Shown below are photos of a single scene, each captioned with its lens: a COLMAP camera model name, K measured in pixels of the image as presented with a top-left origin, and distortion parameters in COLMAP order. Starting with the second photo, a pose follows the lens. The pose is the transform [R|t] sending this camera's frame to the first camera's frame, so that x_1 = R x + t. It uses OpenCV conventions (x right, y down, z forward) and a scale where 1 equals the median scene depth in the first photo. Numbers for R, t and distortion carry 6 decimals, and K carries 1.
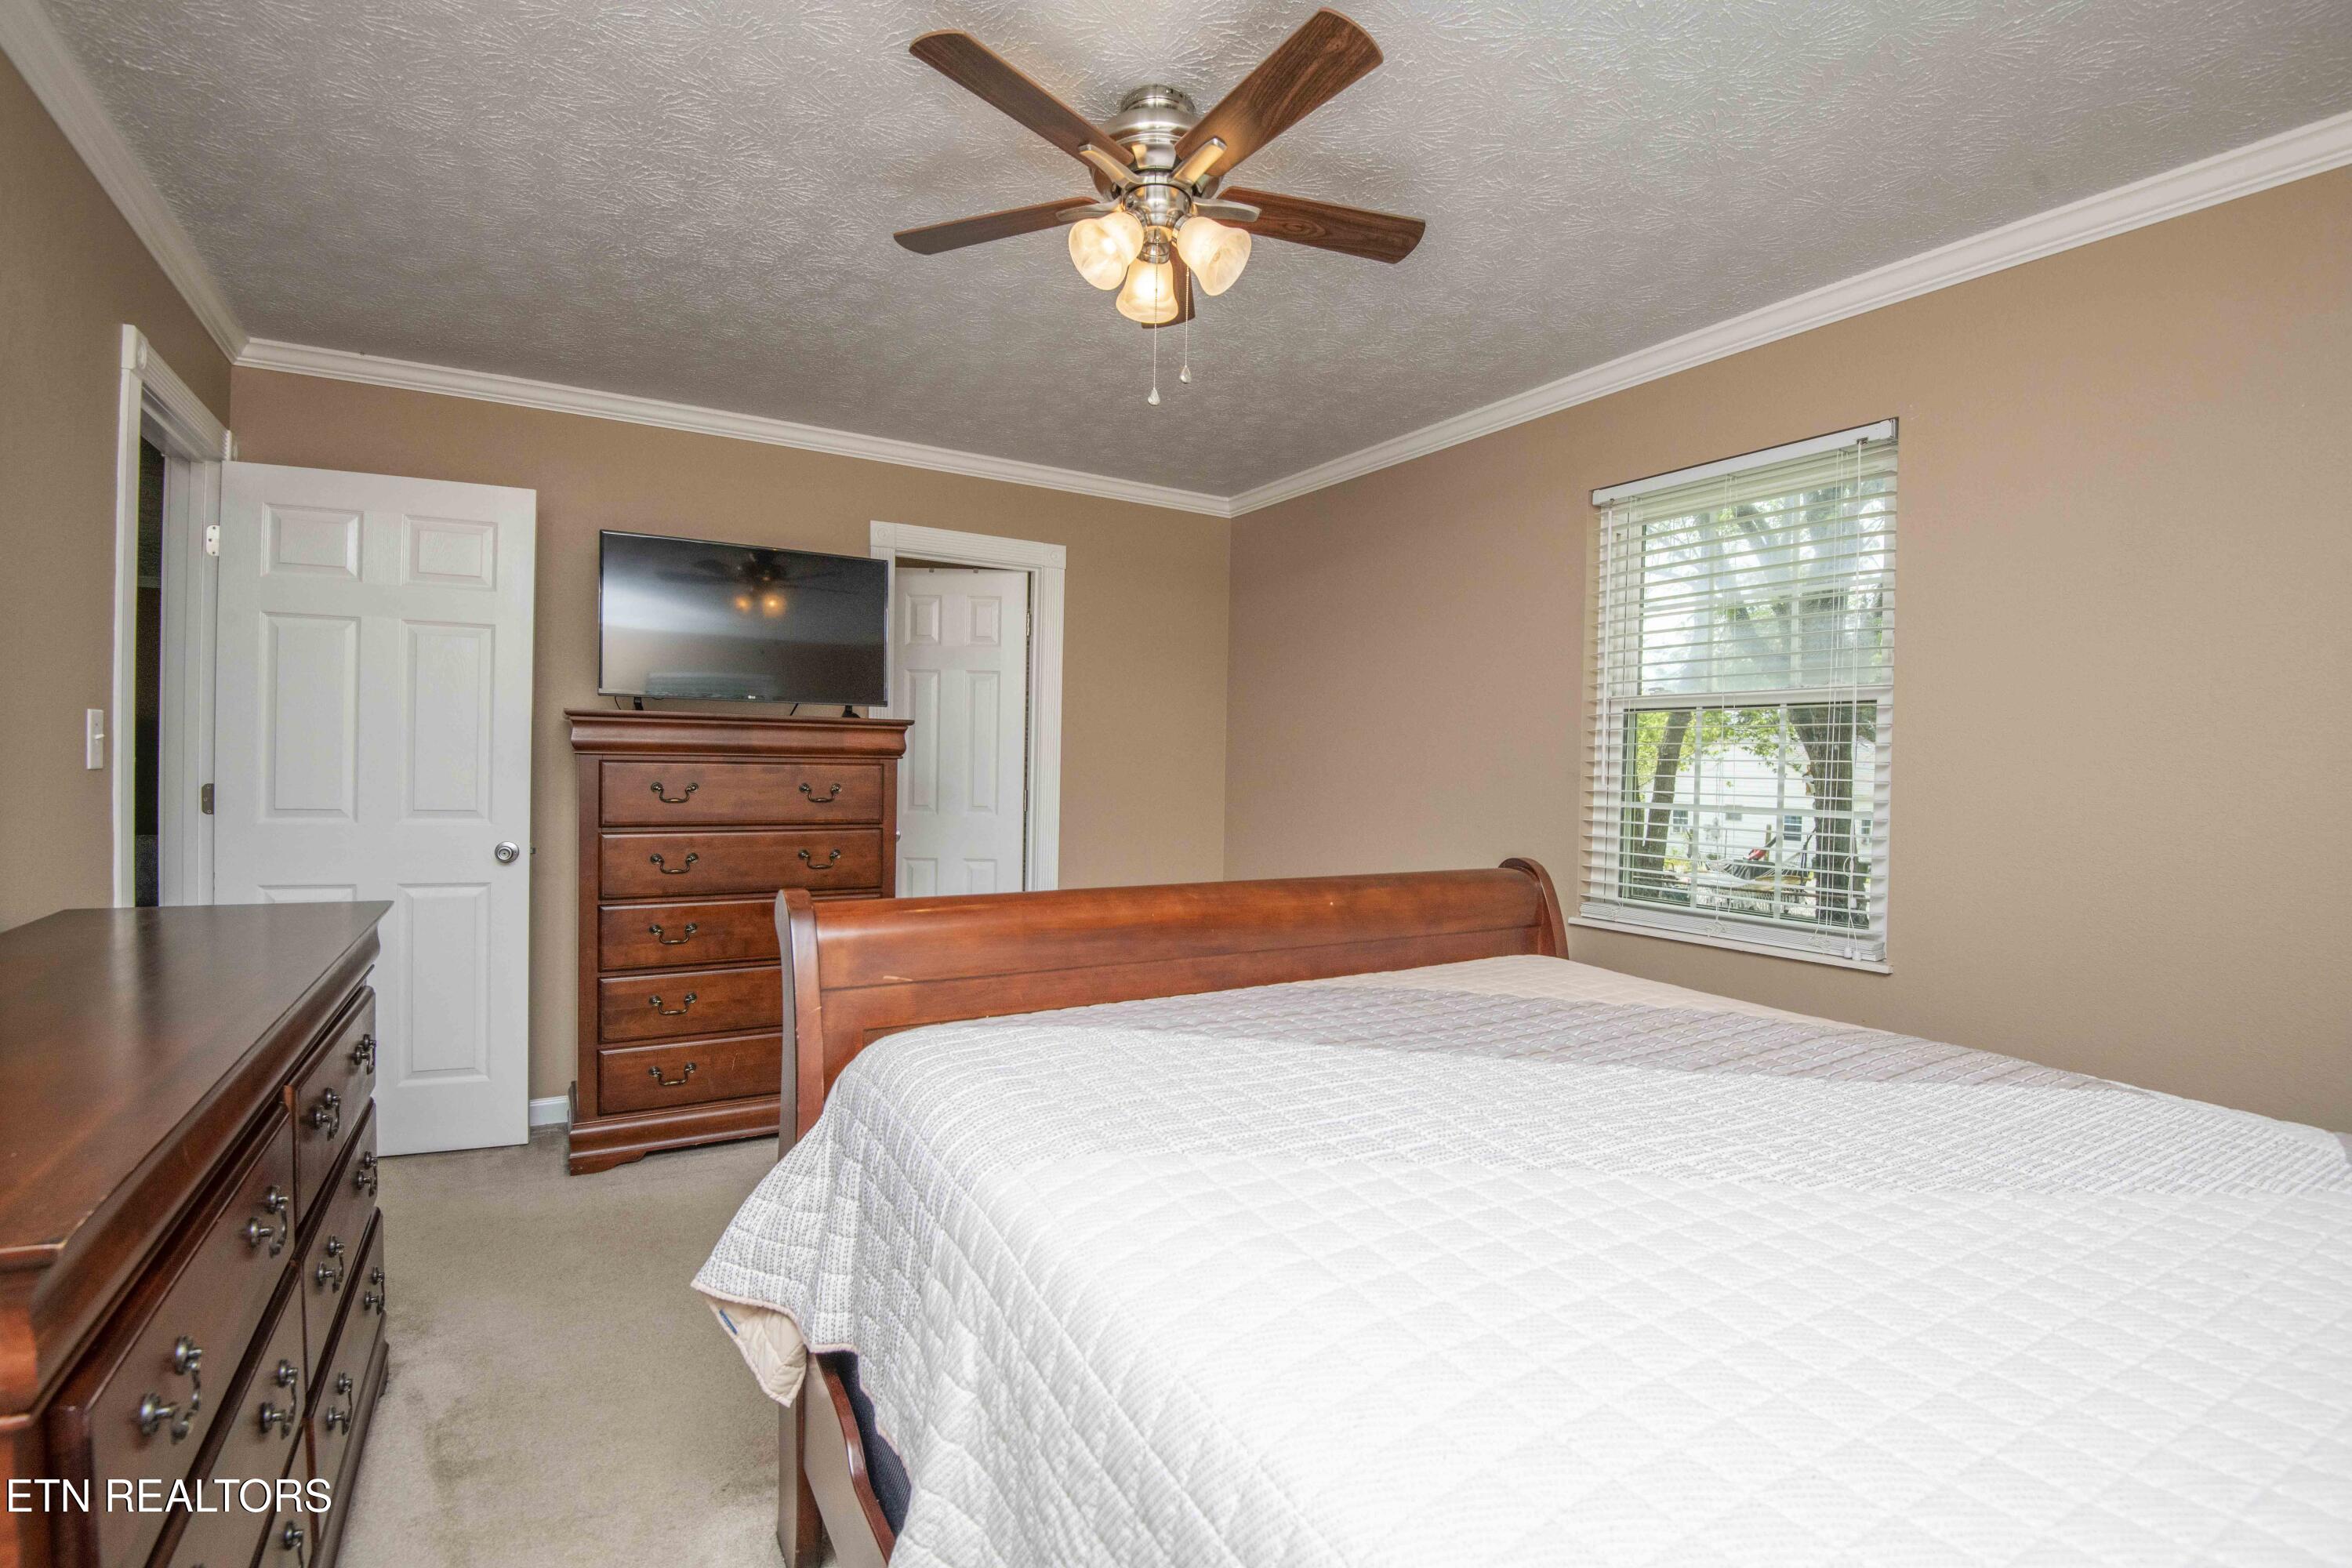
lens RADIAL K [[1086.6, 0, 1186.8], [0, 1086.6, 779.1], [0, 0, 1]] dist [-0.019641, -0.014257]
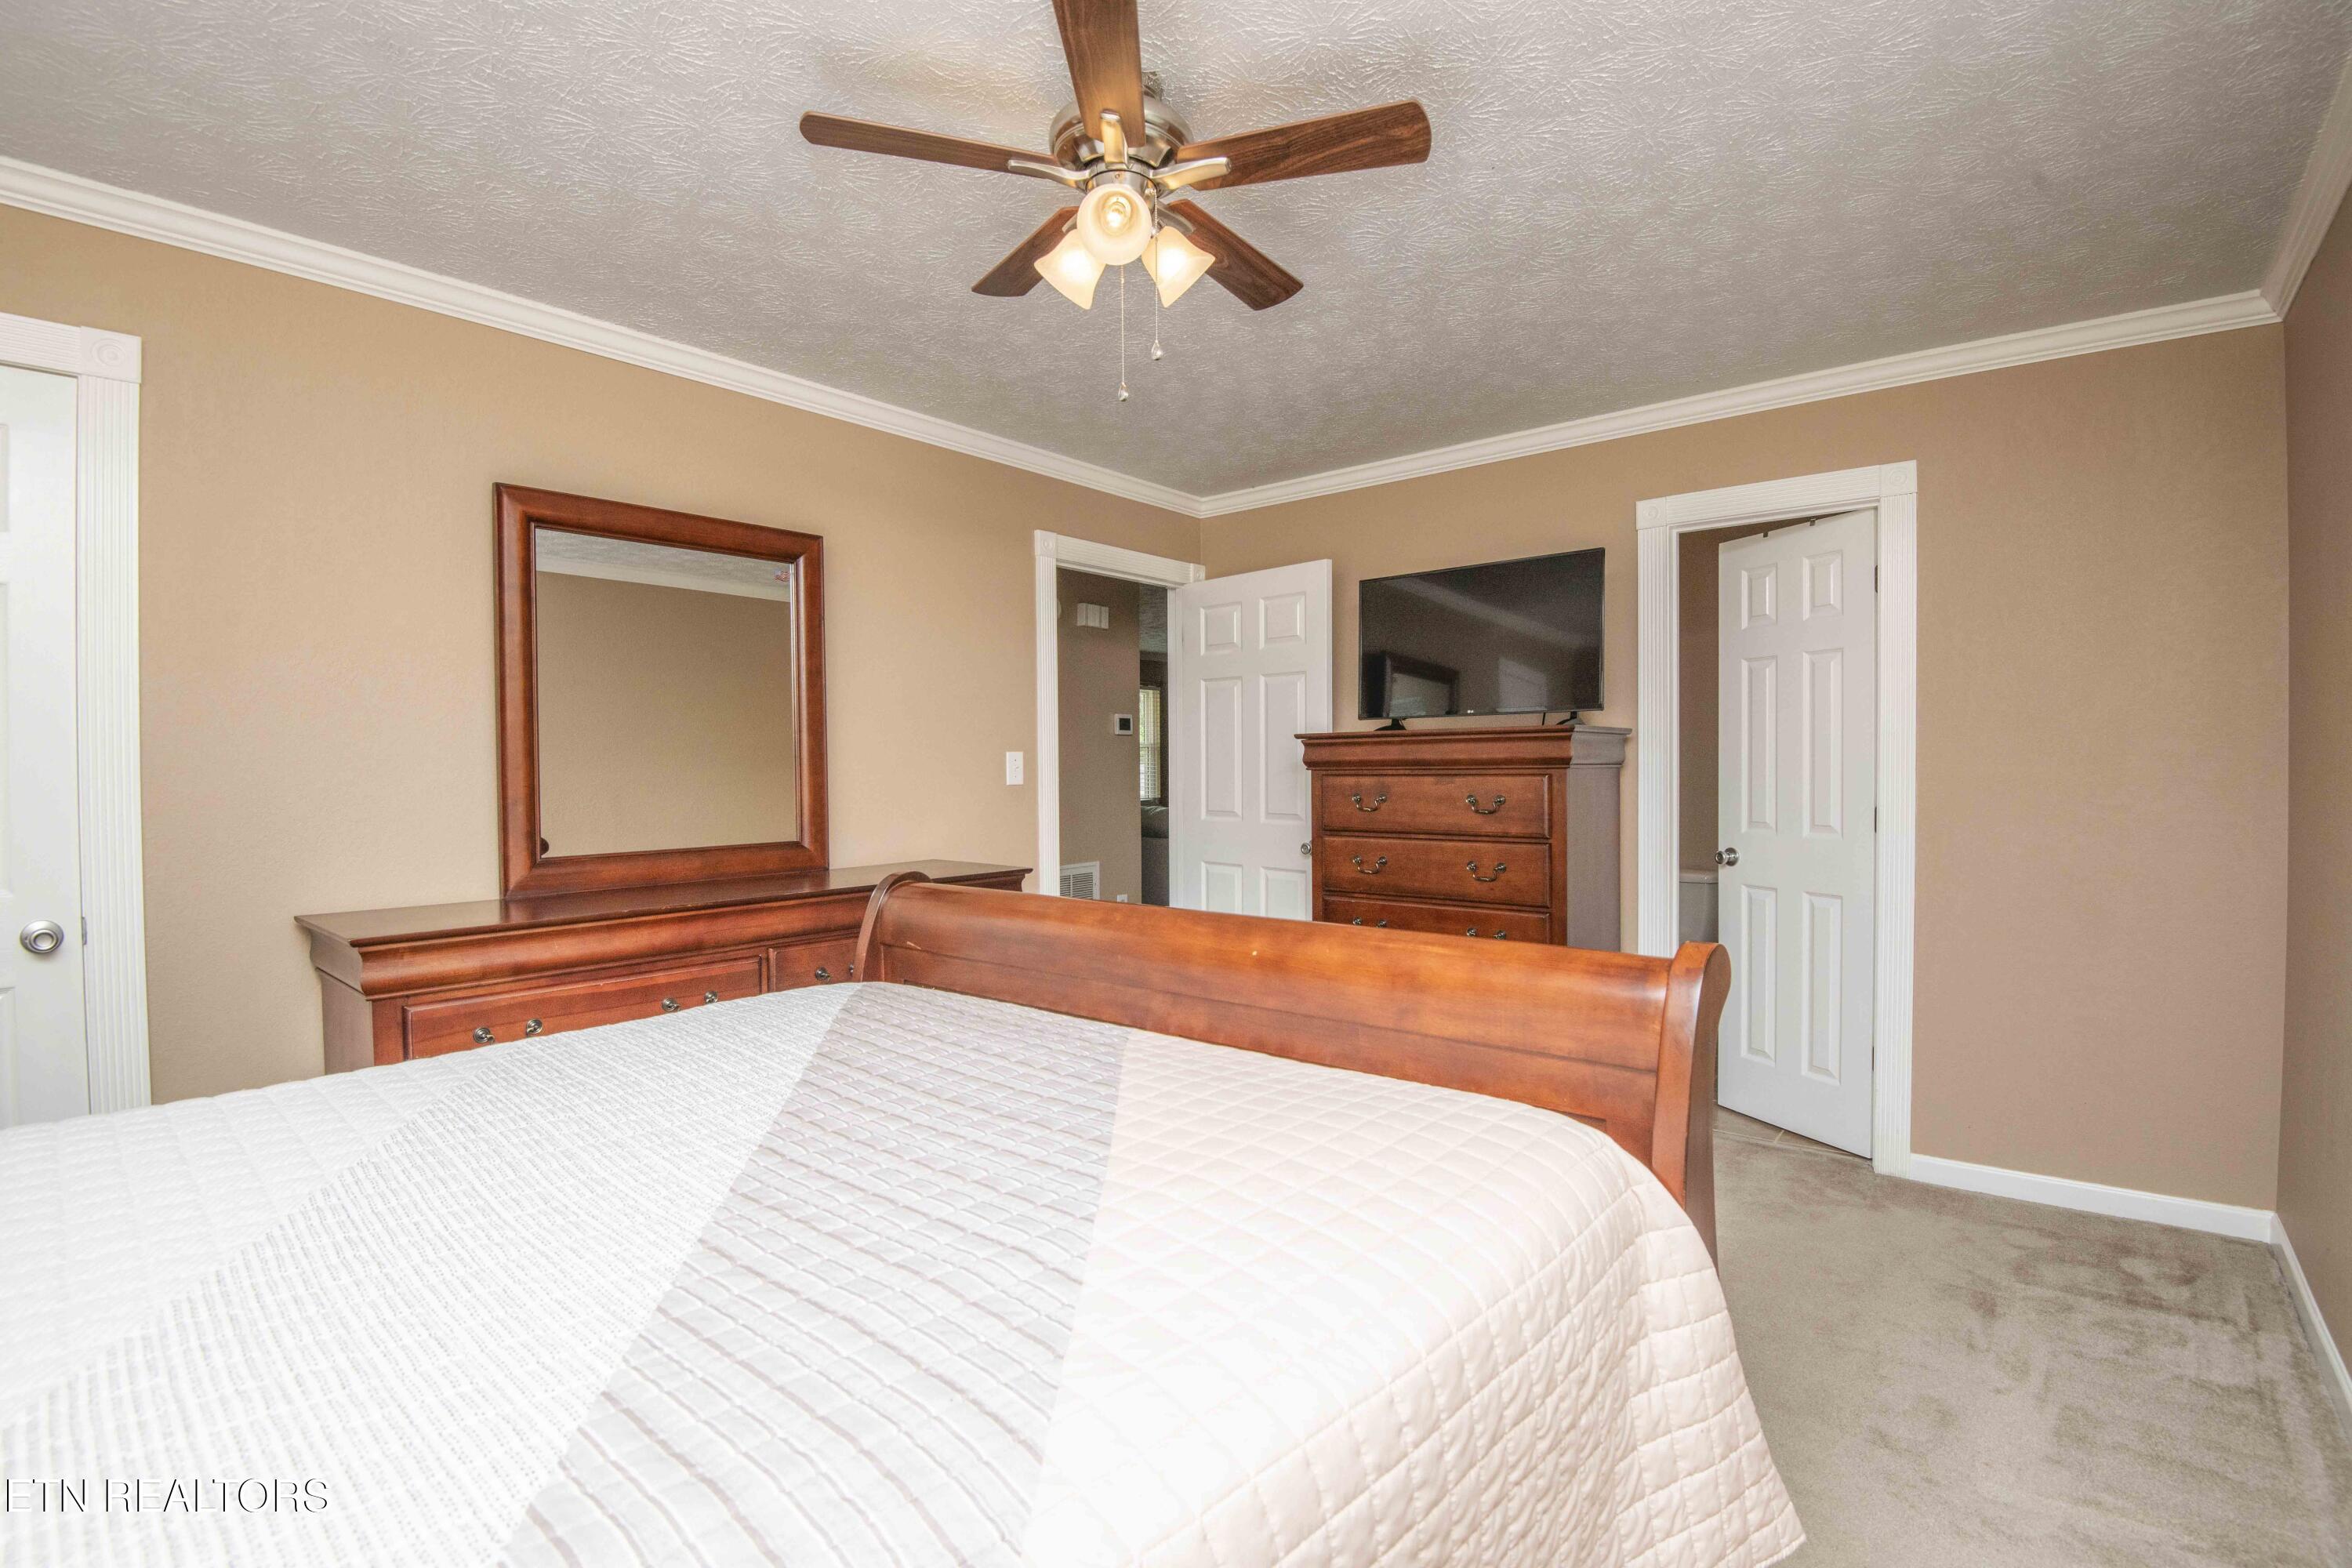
lens RADIAL K [[1086.6, 0, 1182.8], [0, 1086.6, 779.9], [0, 0, 1]] dist [-0.019641, -0.014257]
pose [[0.324028, -0.007569, -0.946017, 0.505203], [-0.001664, 0.999962, -0.008570, -0.000959], [0.946046, 0.004351, 0.324003, 0.421652]]
